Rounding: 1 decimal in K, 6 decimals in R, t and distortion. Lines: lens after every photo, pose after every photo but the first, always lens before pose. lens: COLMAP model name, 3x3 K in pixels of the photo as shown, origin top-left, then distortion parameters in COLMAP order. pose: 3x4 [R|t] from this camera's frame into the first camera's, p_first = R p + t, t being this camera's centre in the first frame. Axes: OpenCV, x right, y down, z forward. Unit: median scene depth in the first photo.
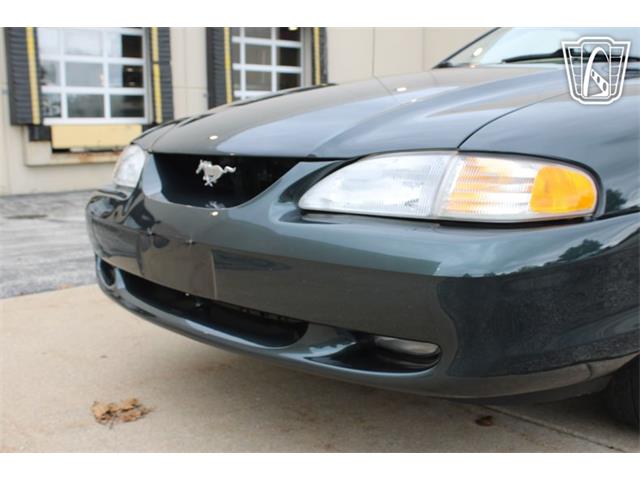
lens RADIAL K [[739.9, 0, 323.0], [0, 739.9, 239.9], [0, 0, 1]] dist [-0.053634, 0.000000]
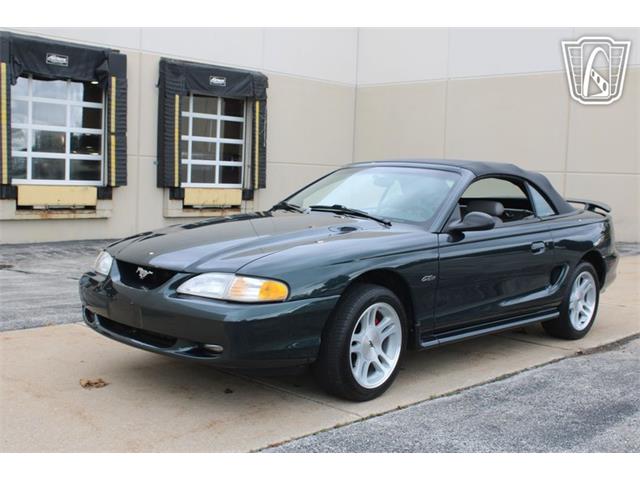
lens RADIAL K [[739.9, 0, 316.6], [0, 739.9, 239.2], [0, 0, 1]] dist [-0.053634, 0.000000]
pose [[0.997523, 0.038553, 0.058829, 0.213619], [-0.034239, 0.996769, -0.072658, -0.042220], [-0.061440, 0.070464, 0.995620, -1.135907]]
